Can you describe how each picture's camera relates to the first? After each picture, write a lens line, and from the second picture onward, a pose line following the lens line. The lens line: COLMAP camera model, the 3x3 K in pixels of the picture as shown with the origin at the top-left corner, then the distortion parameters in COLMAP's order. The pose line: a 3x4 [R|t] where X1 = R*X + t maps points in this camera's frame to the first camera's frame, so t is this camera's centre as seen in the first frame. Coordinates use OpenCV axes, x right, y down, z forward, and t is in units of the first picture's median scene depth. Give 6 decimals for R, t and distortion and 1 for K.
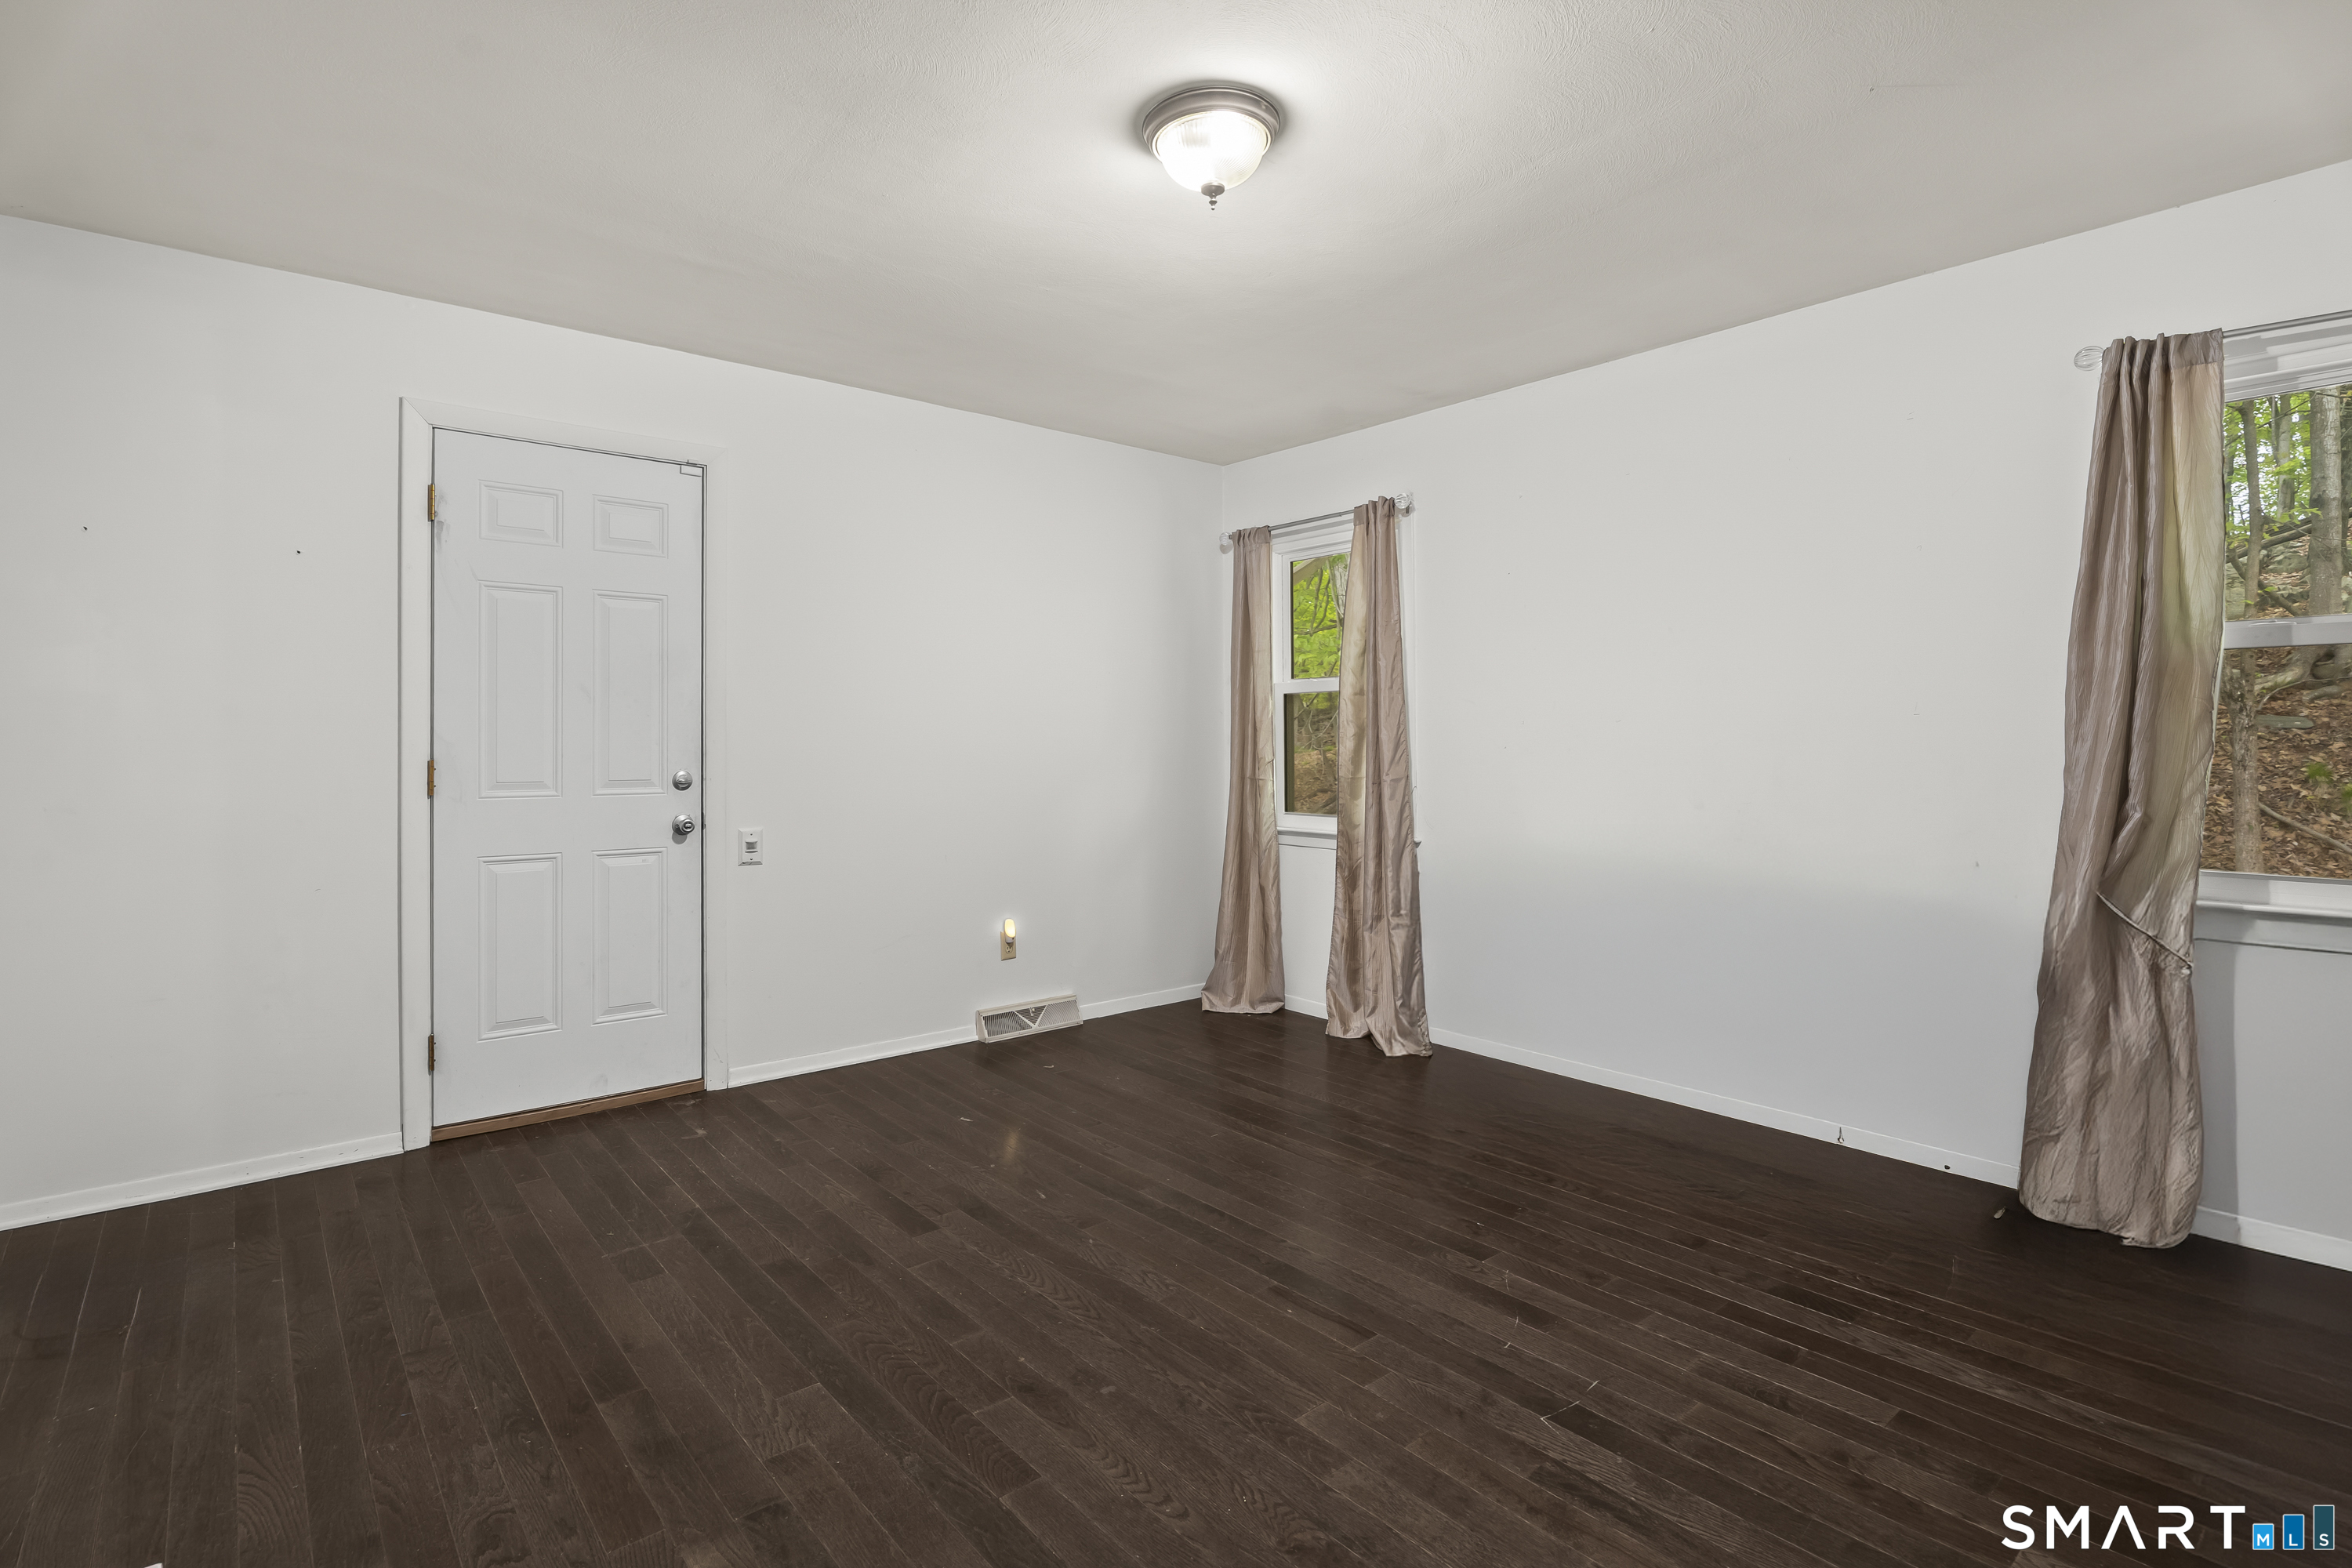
lens RADIAL K [[1134.5, 0, 1173.3], [0, 1134.5, 720.5], [0, 0, 1]] dist [-0.013646, -0.000262]
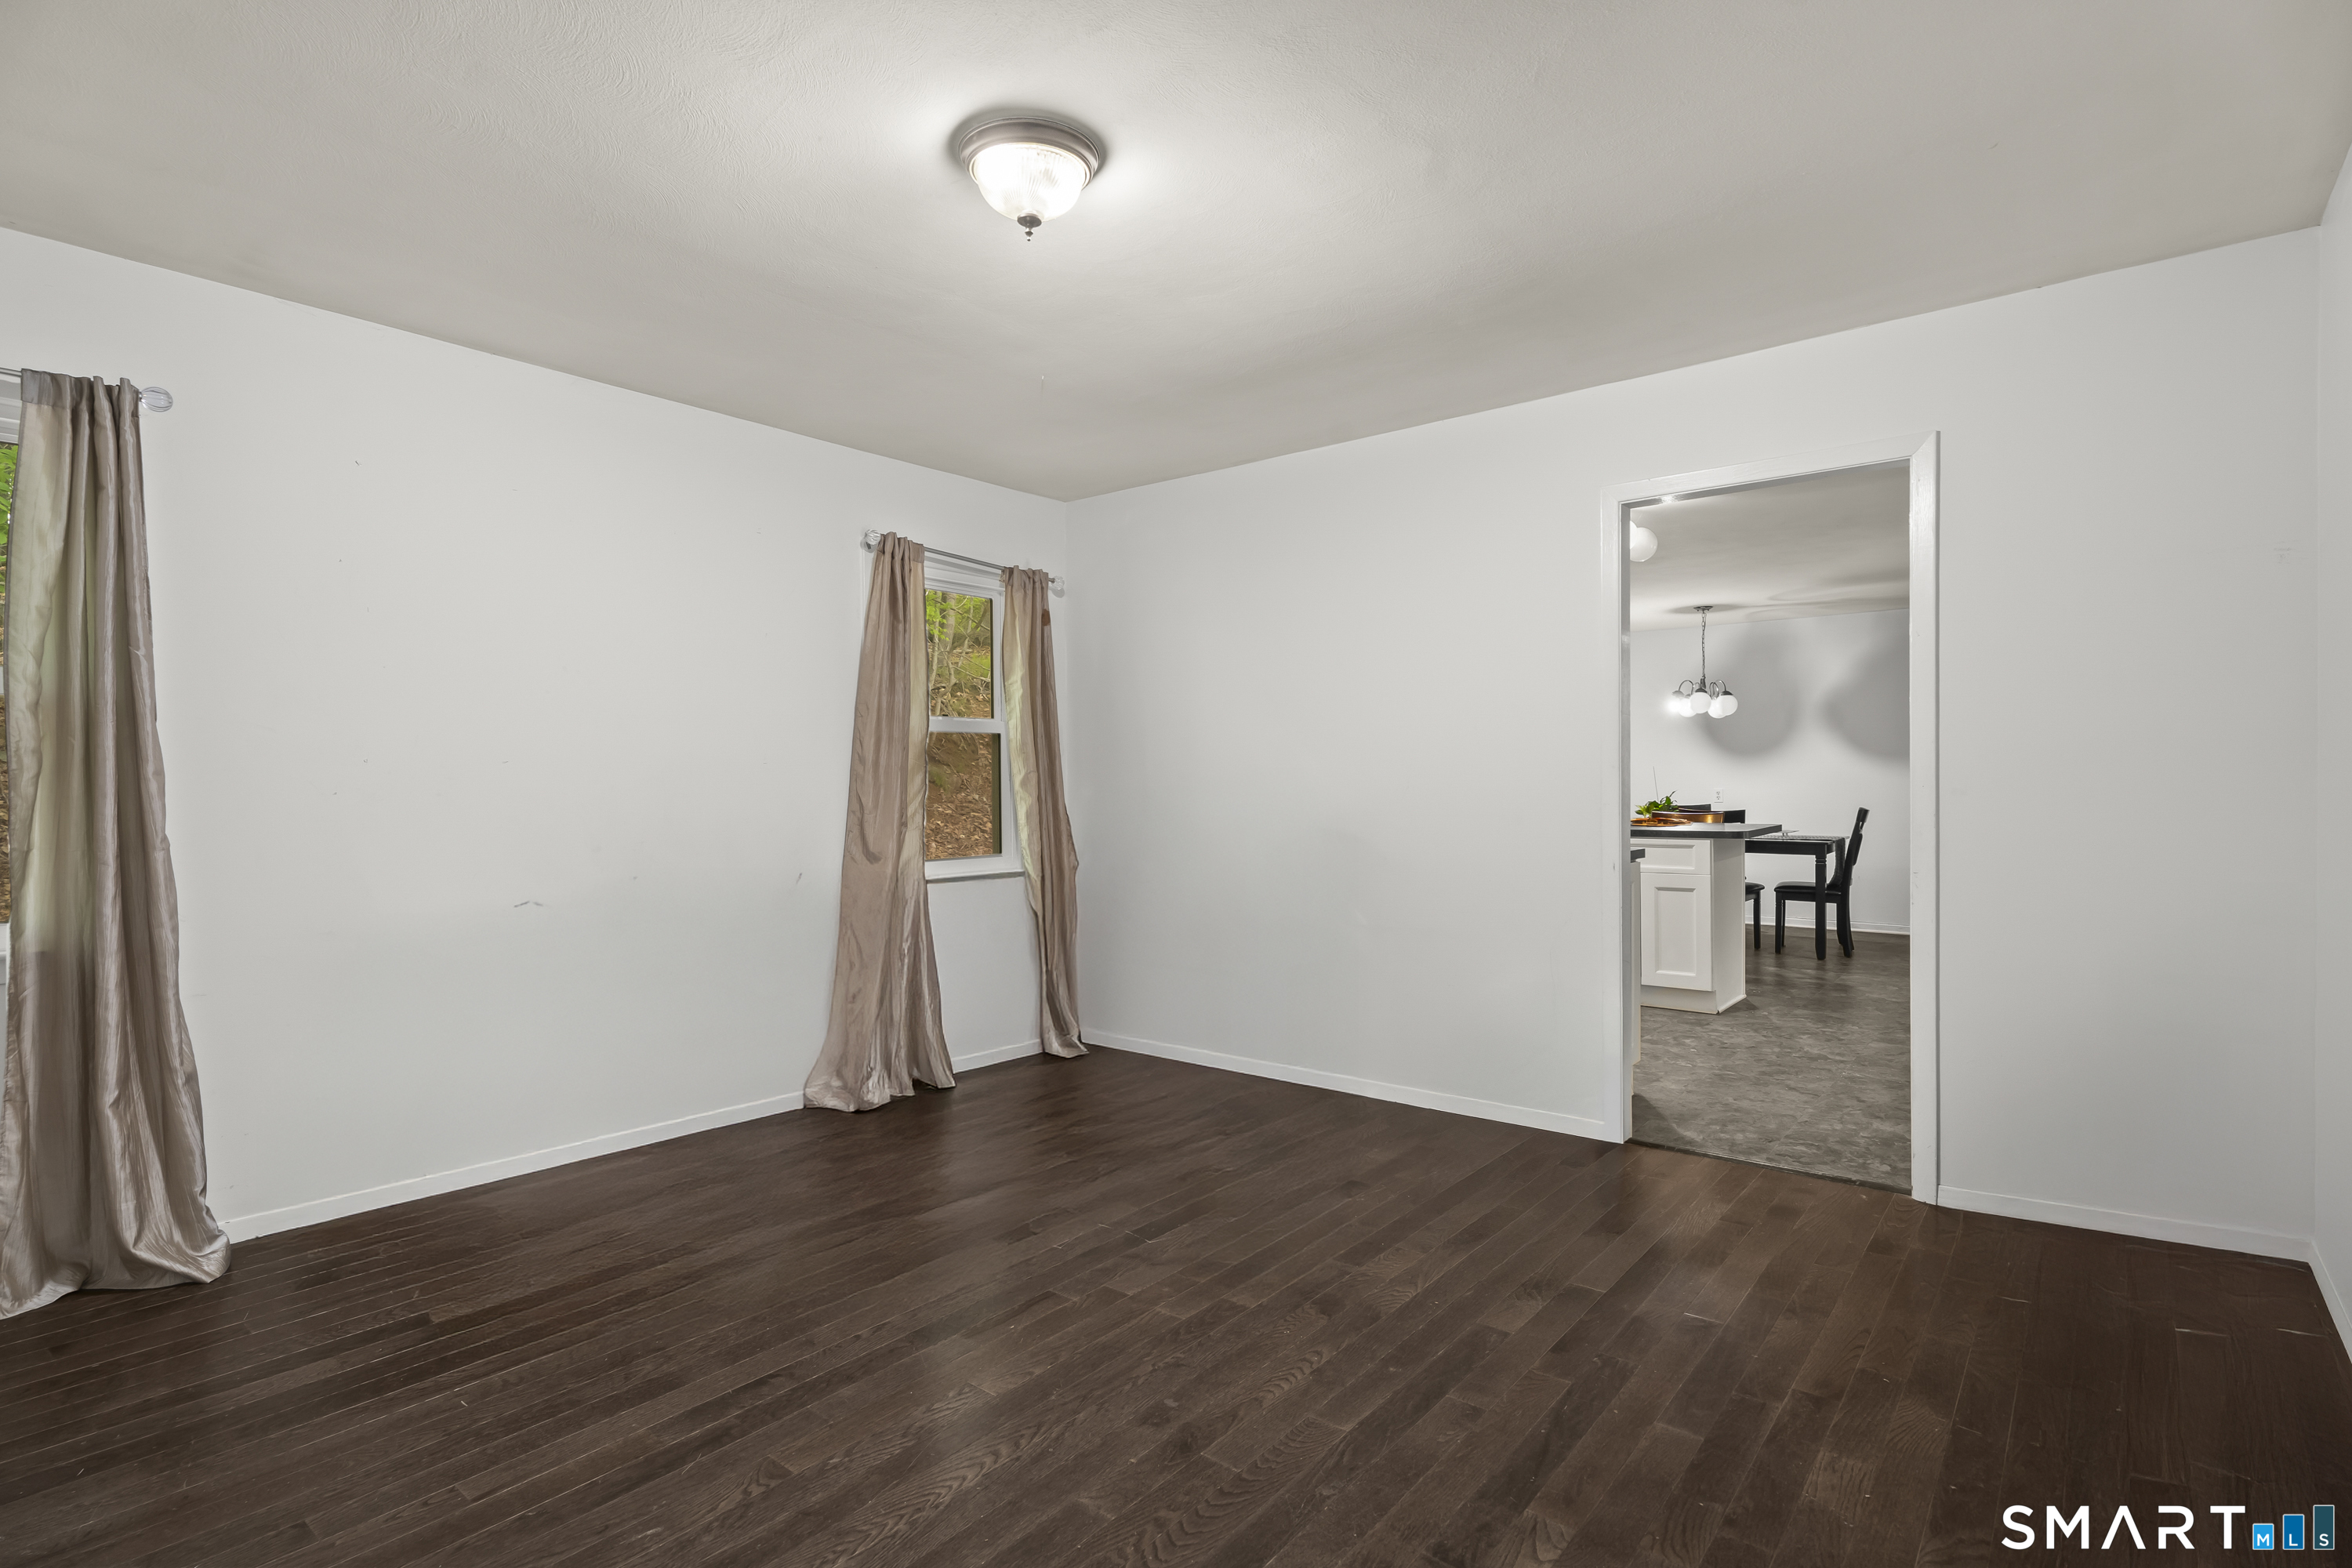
lens RADIAL K [[1145.2, 0, 1176.0], [0, 1145.2, 784.0], [0, 0, 1]] dist [-0.001687, -0.000305]
pose [[-0.193149, 0.005339, 0.981155, -0.975911], [-0.012510, 0.999891, -0.007903, 0.030341], [-0.981090, -0.013801, -0.193061, 1.078546]]
